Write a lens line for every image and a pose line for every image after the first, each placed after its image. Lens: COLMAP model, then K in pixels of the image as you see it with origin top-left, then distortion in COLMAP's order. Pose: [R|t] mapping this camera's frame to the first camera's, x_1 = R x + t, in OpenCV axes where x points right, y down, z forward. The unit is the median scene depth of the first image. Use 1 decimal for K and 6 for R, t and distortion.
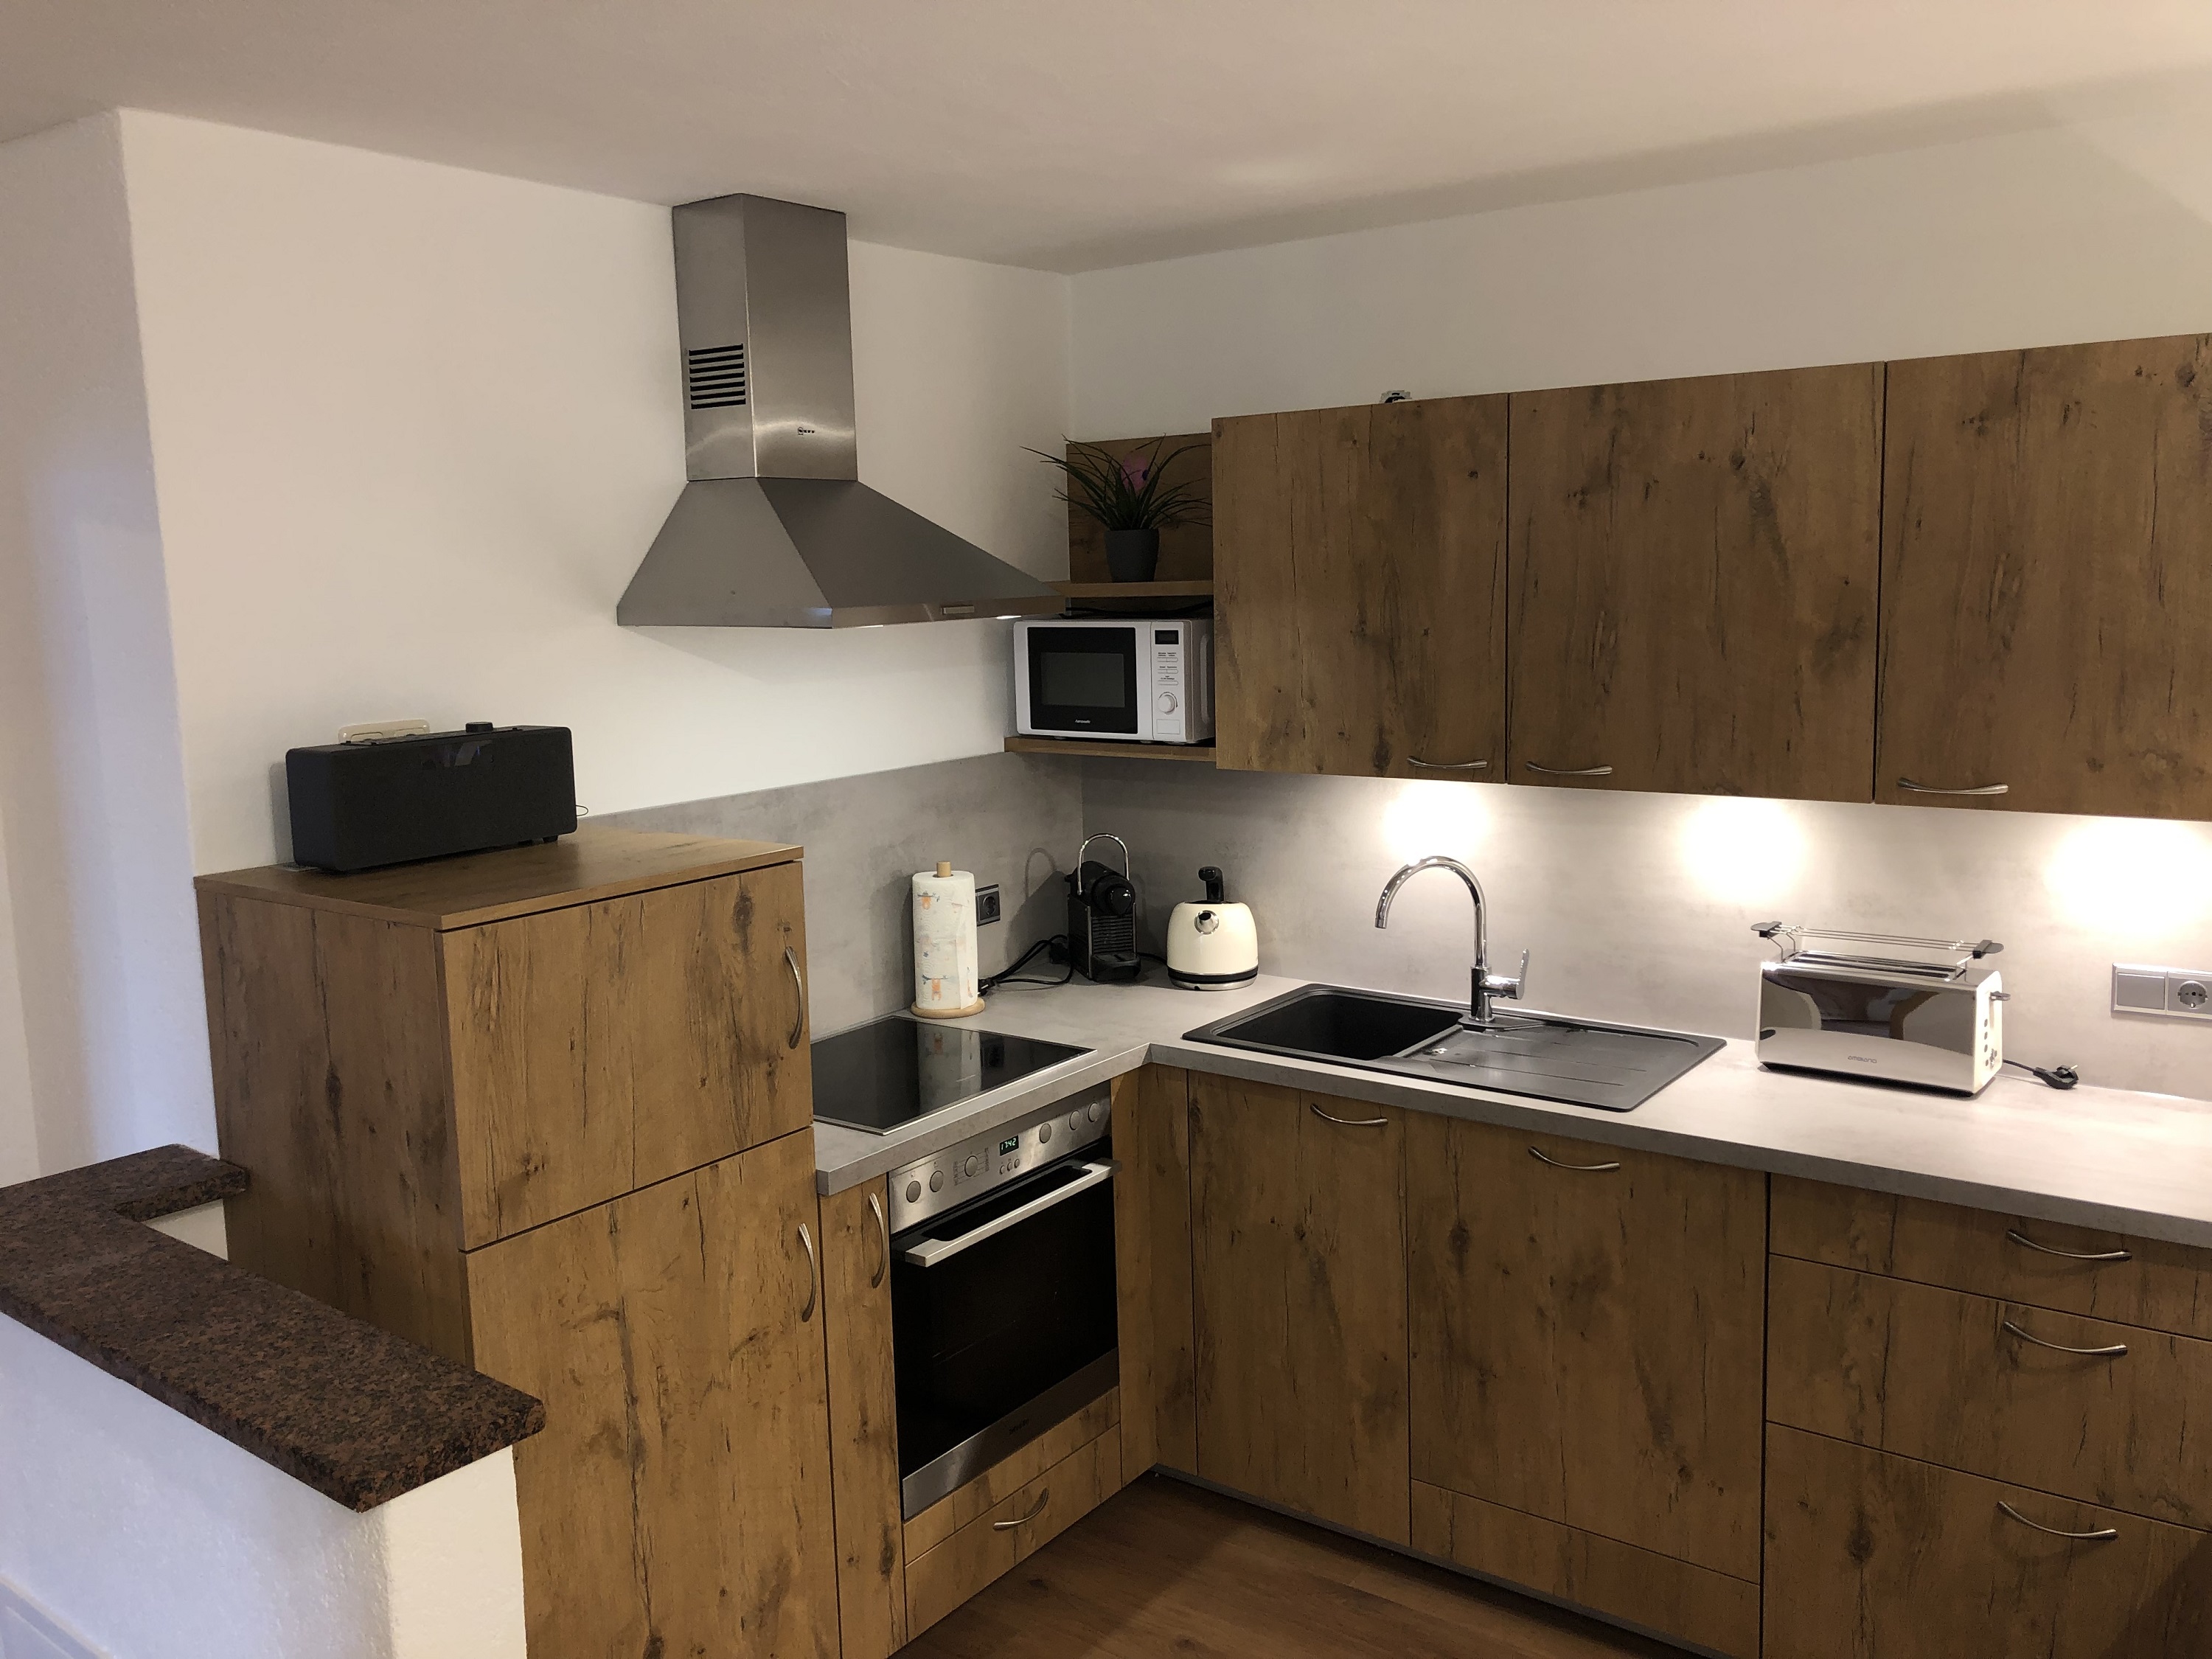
lens RADIAL K [[1824.4, 0, 1106.0], [0, 1824.4, 829.5], [0, 0, 1]] dist [0.017837, -0.002887]
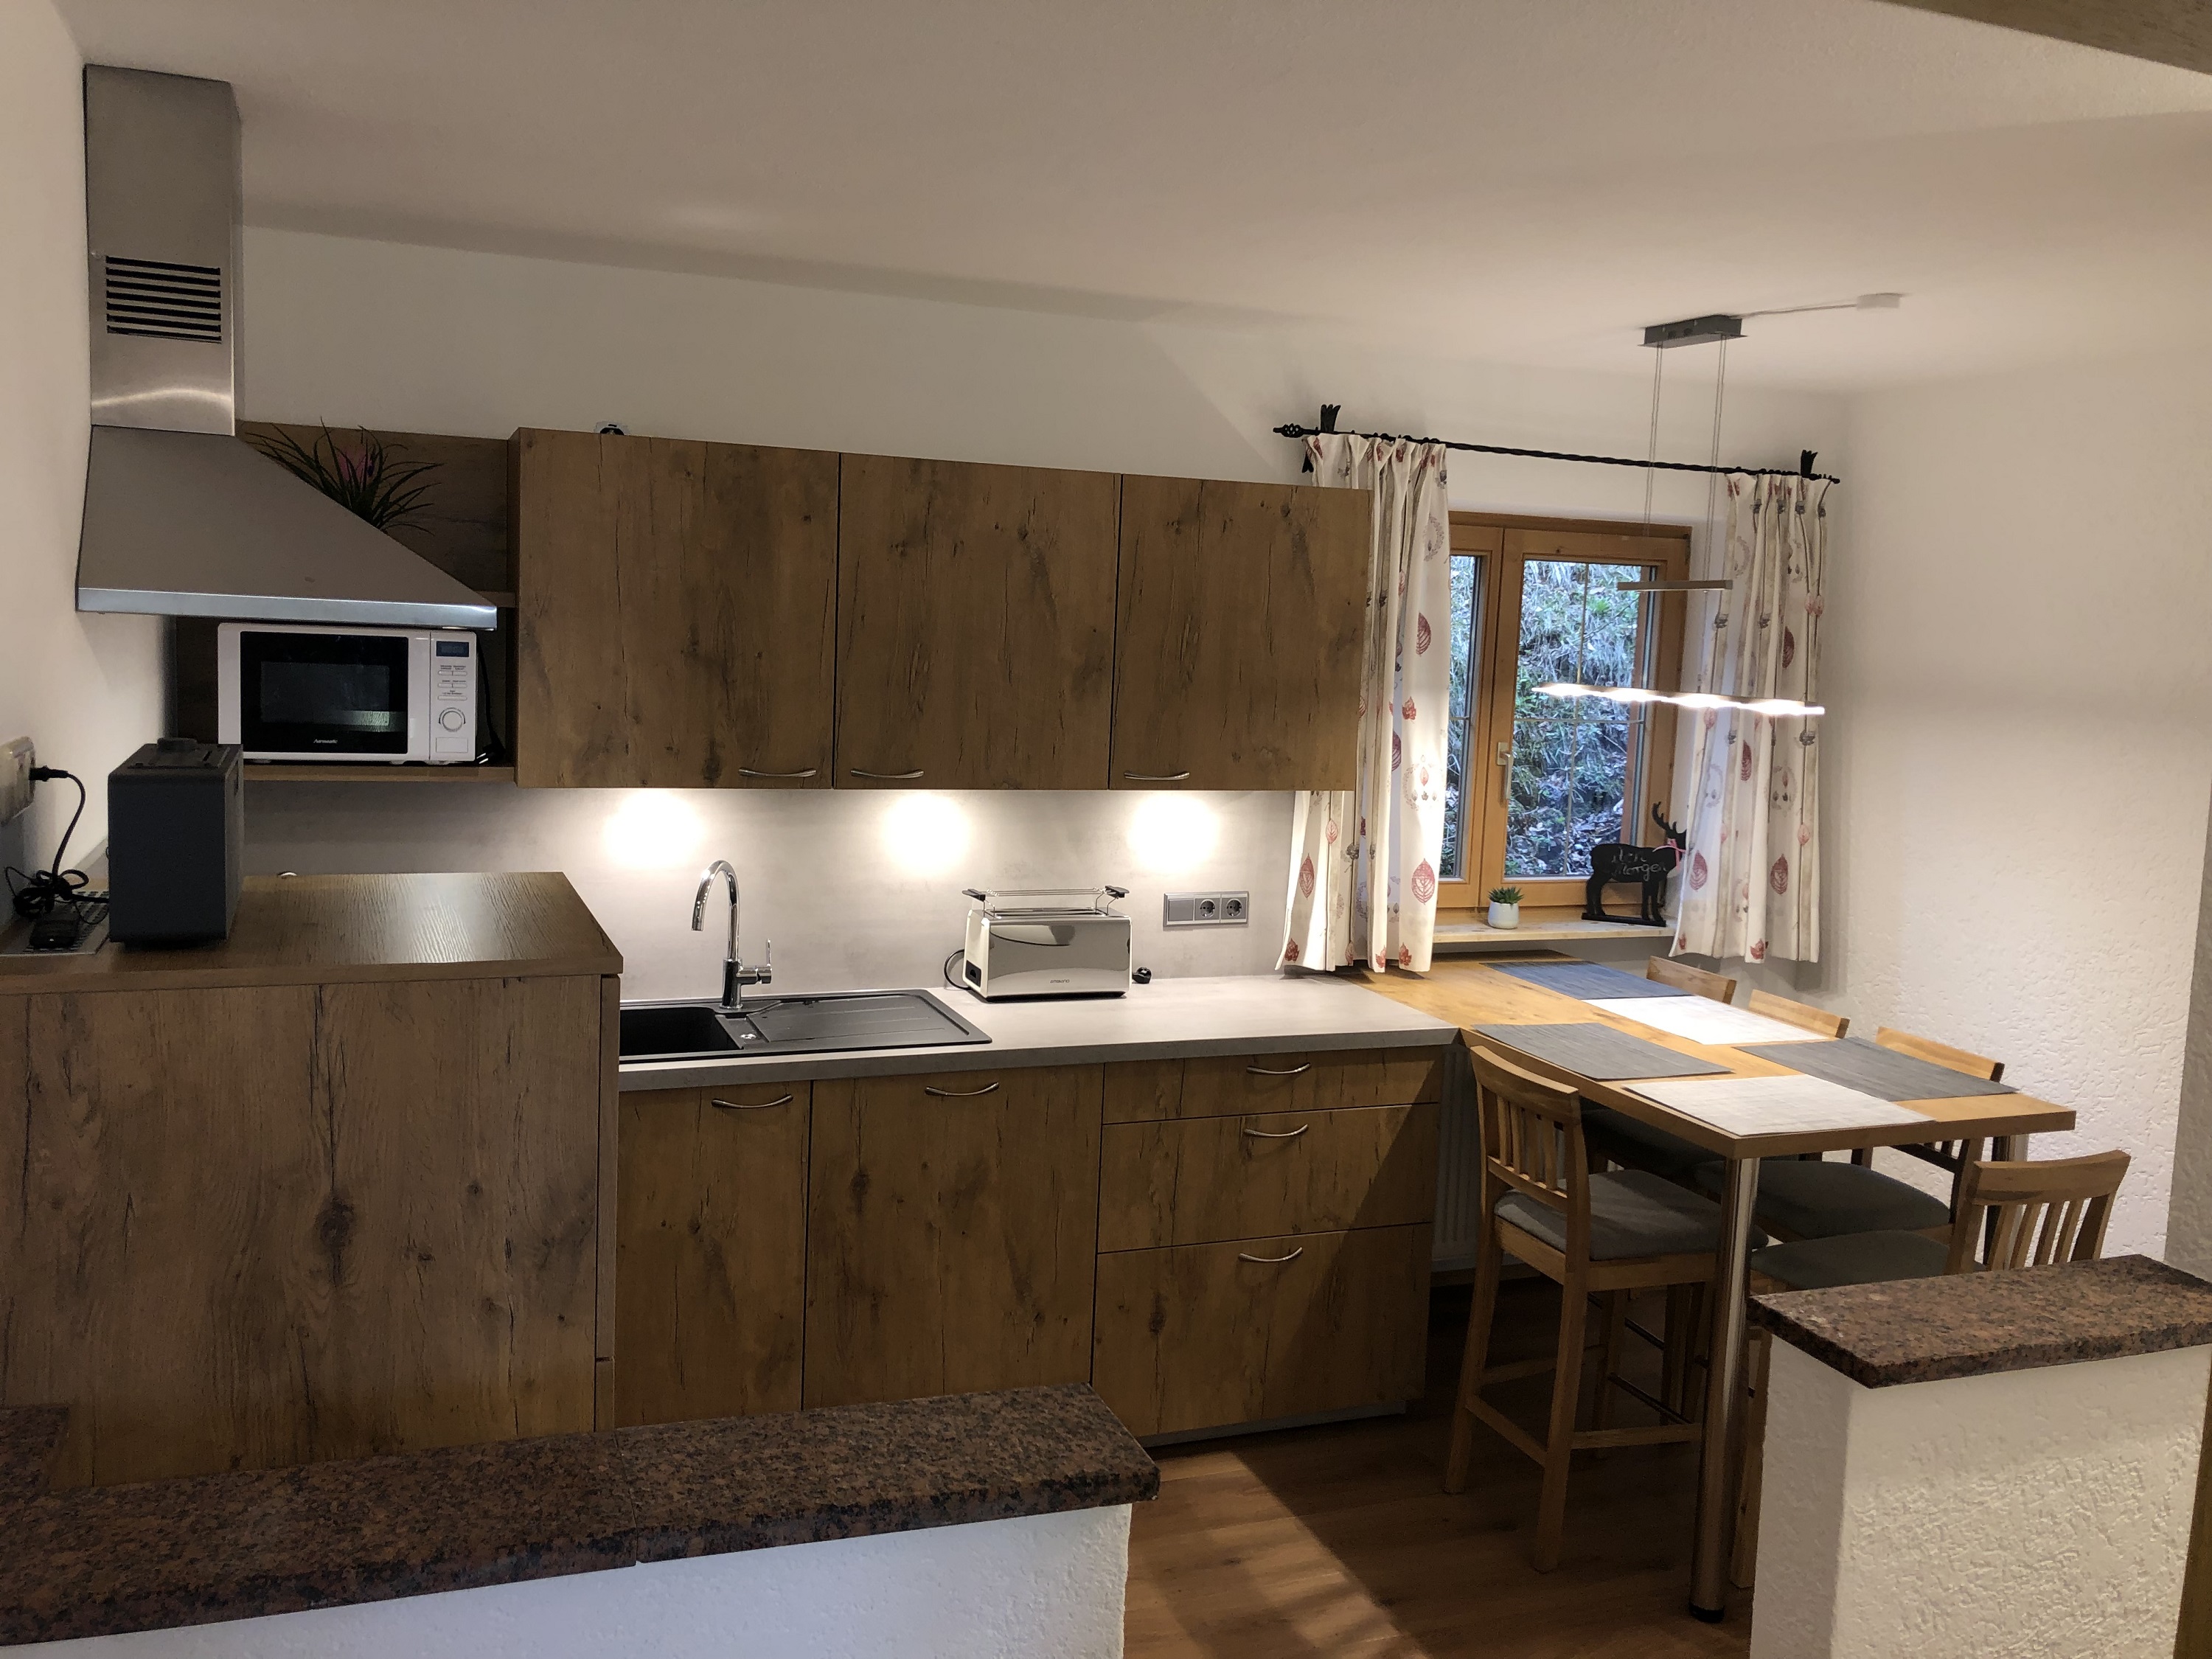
lens RADIAL K [[1818.0, 0, 1102.7], [0, 1818.0, 815.5], [0, 0, 1]] dist [0.121095, -0.183118]
pose [[0.525001, -0.044630, 0.849931, -0.695728], [0.066316, 0.997733, 0.011428, -0.010001], [-0.848514, 0.050364, 0.526771, 0.255121]]
